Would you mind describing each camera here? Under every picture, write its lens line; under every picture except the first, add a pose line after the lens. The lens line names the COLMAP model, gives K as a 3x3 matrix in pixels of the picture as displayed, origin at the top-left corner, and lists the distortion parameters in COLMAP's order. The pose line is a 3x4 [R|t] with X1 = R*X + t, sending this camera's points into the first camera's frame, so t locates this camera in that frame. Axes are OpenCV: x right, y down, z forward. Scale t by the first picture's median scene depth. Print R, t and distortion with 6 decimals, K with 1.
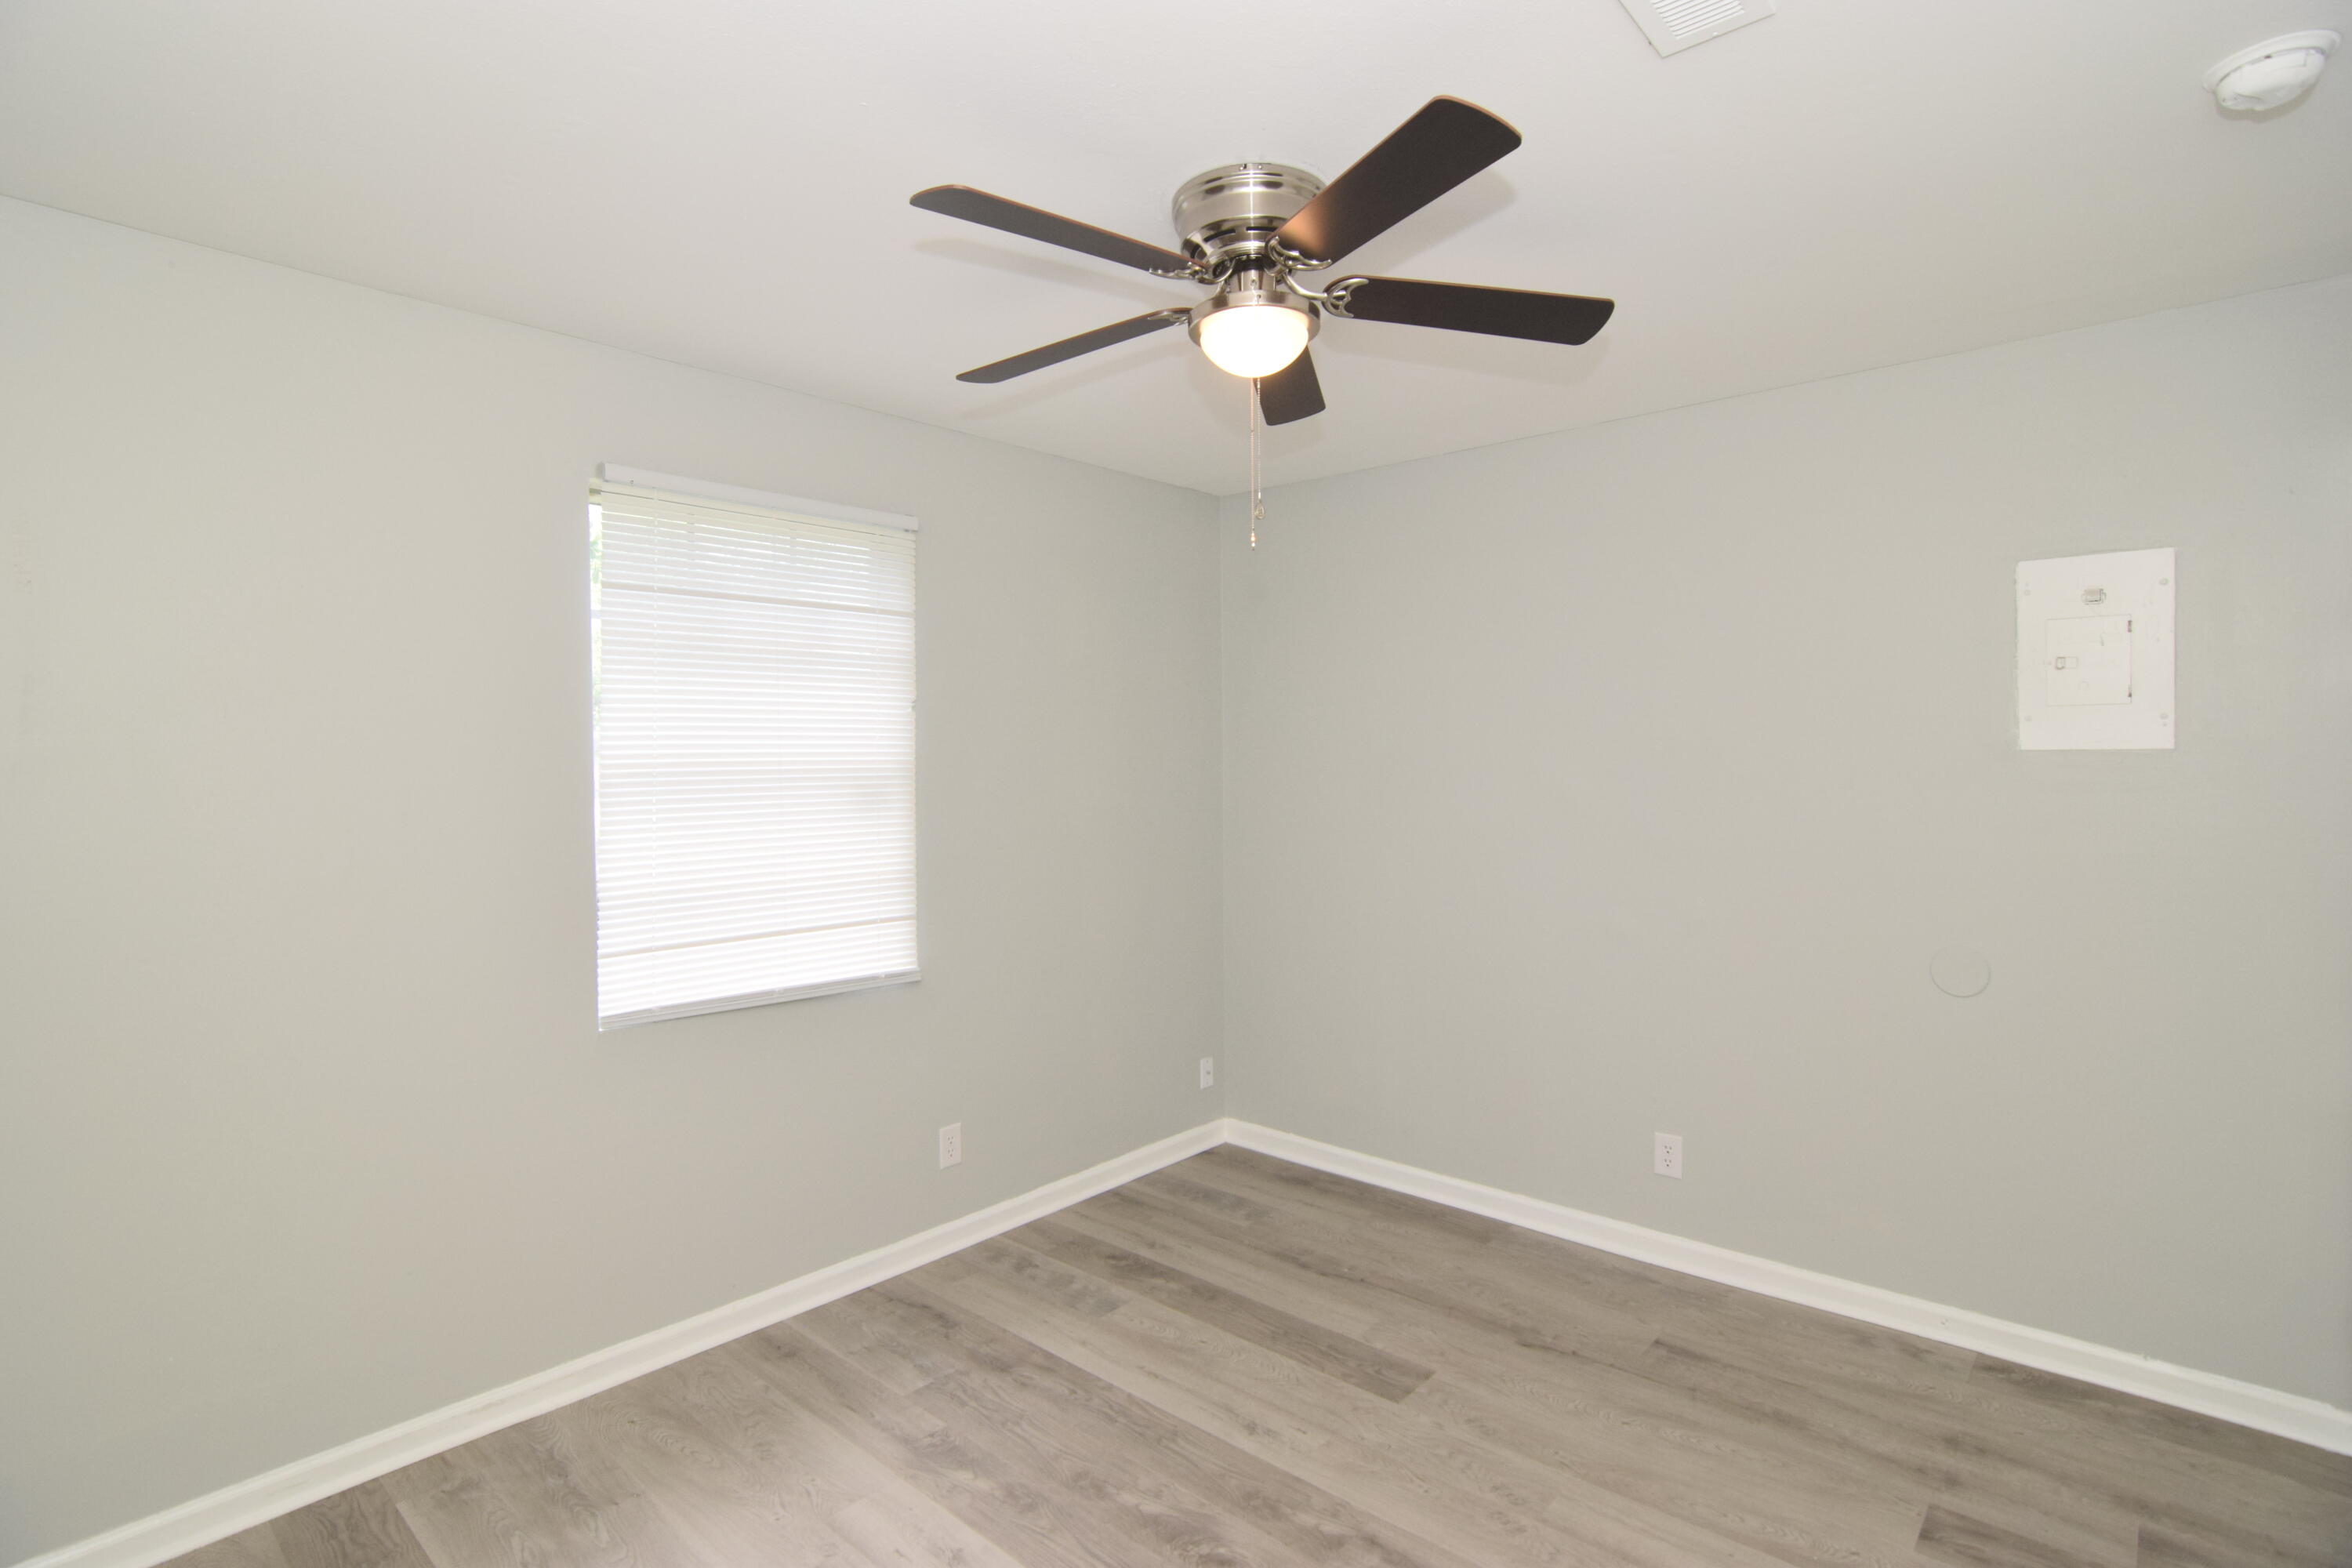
lens RADIAL K [[1160.3, 0, 1170.2], [0, 1160.3, 768.1], [0, 0, 1]] dist [-0.027523, 0.009679]
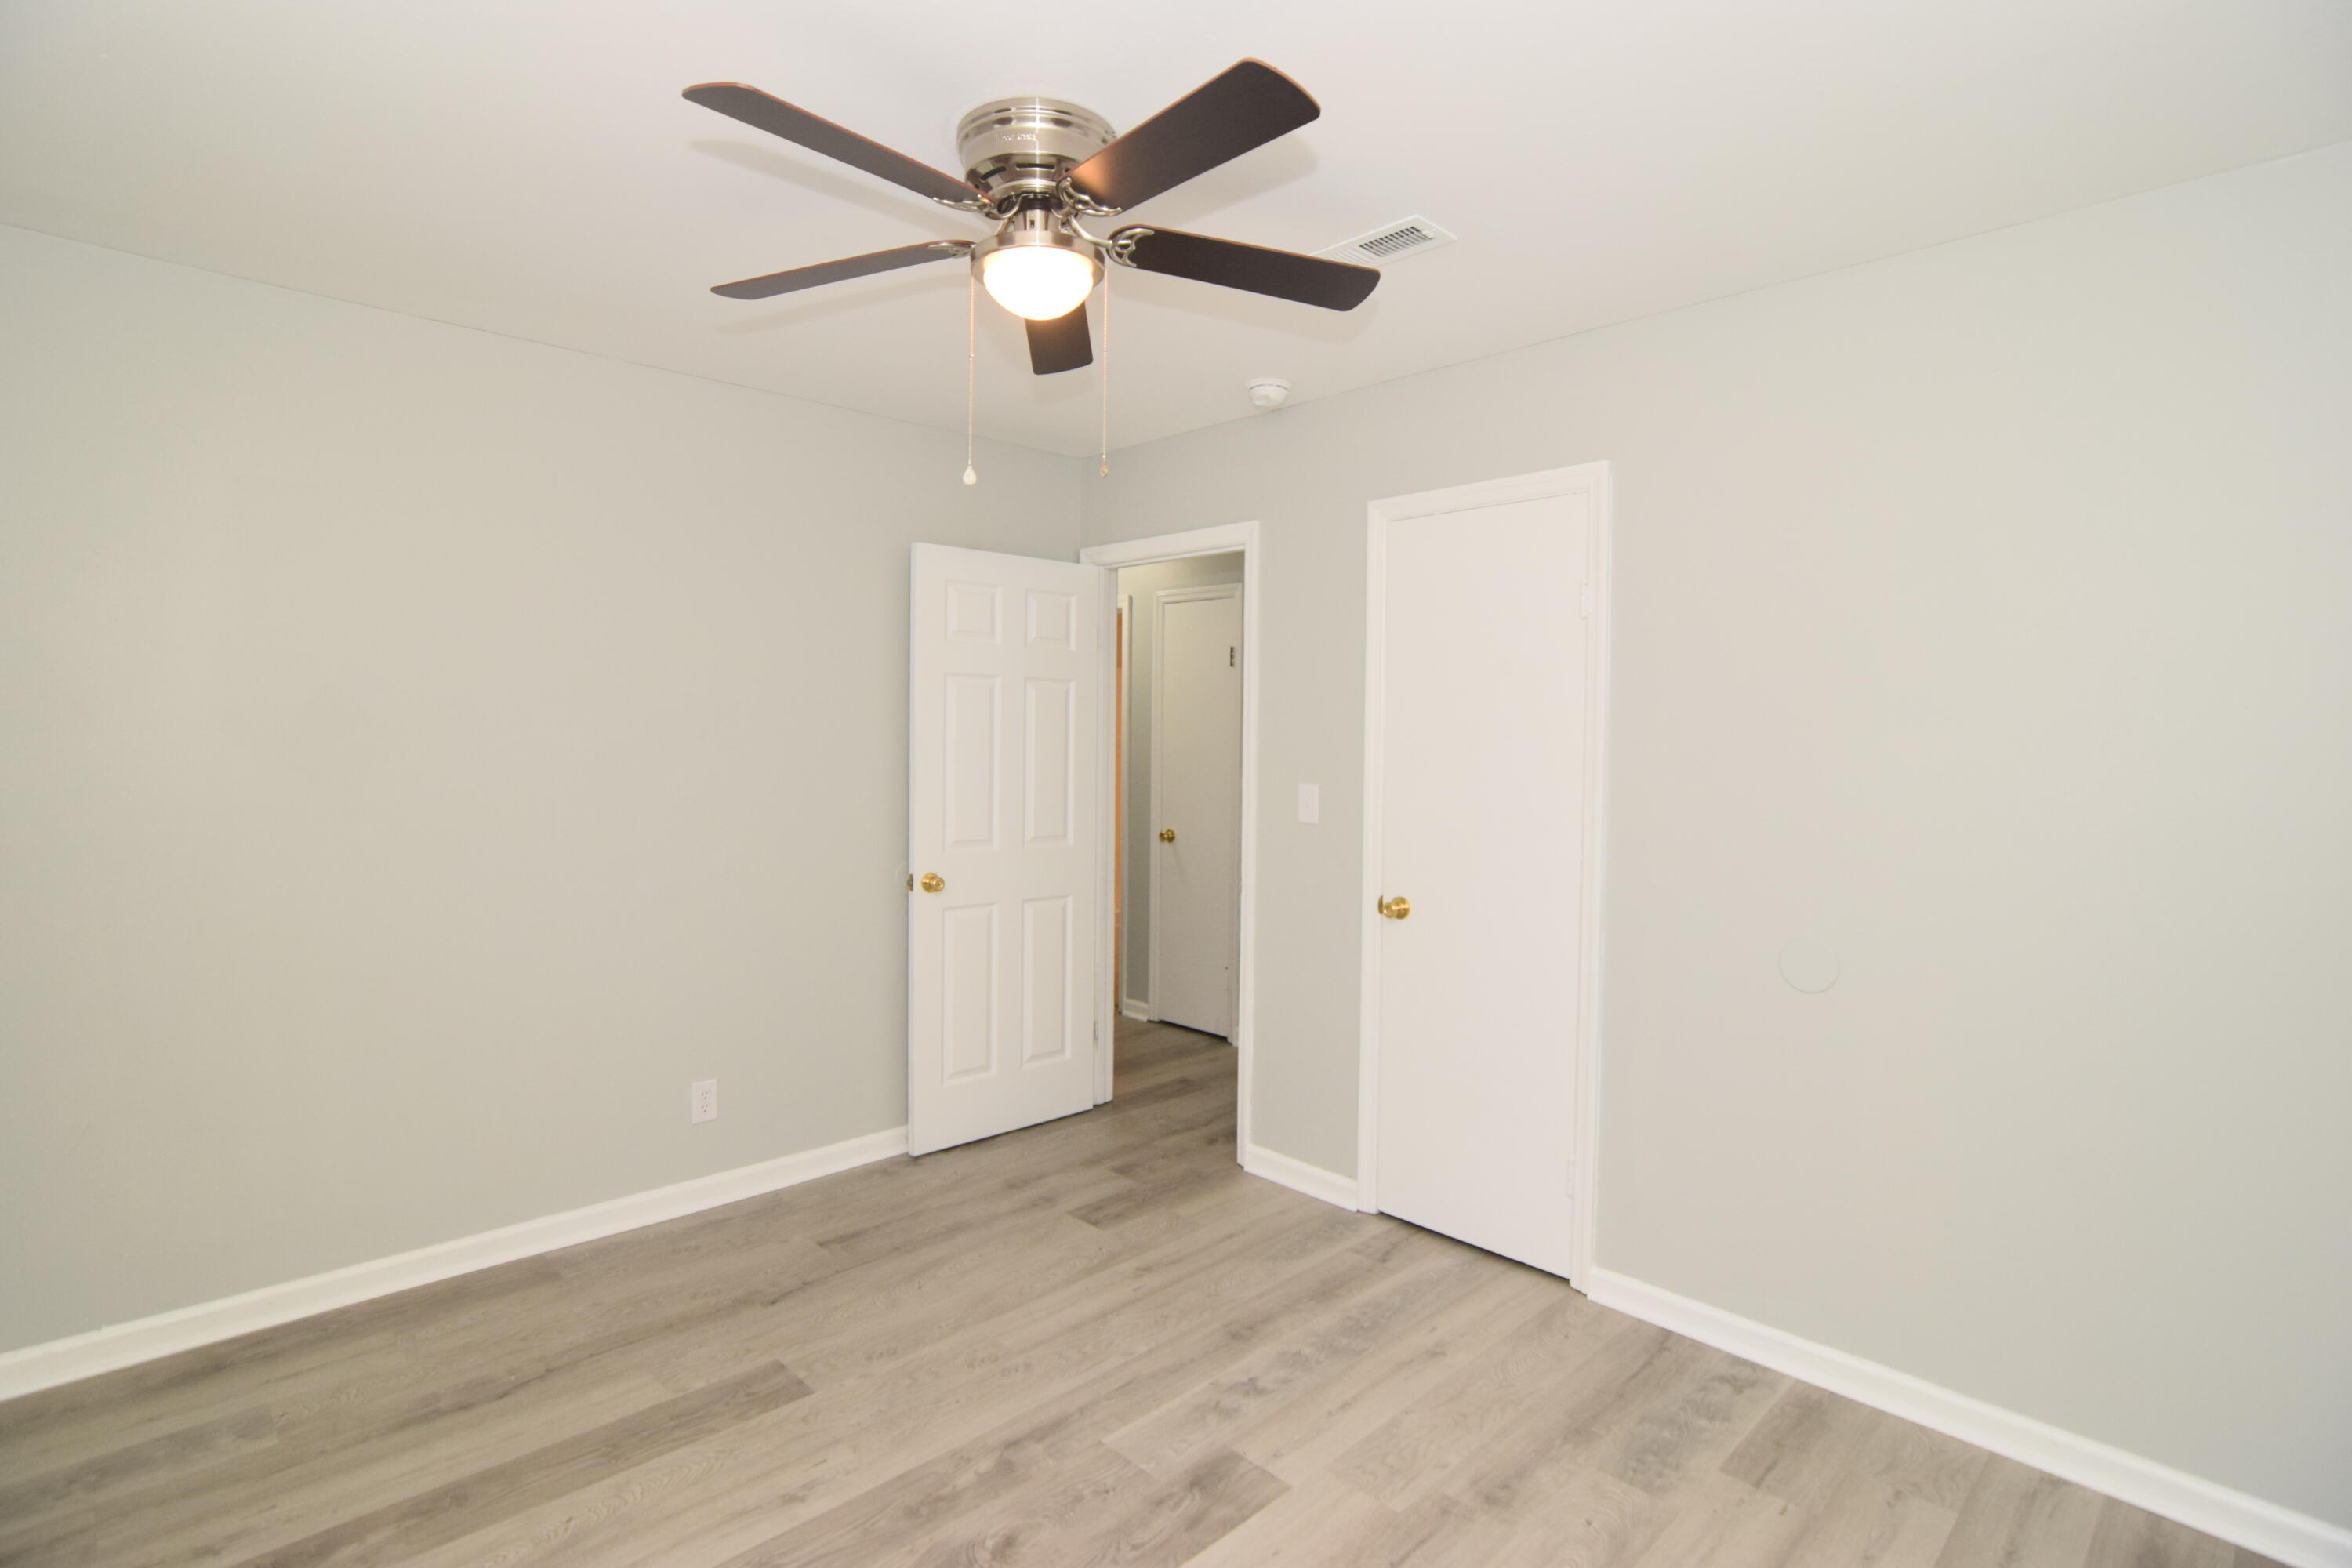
lens RADIAL K [[1160.3, 0, 1183.6], [0, 1160.3, 758.4], [0, 0, 1]] dist [-0.027523, 0.009679]
pose [[0.064794, -0.016416, 0.997764, -0.671625], [0.003079, 0.999863, 0.016250, 0.015749], [-0.997894, 0.002019, 0.064836, 0.595545]]
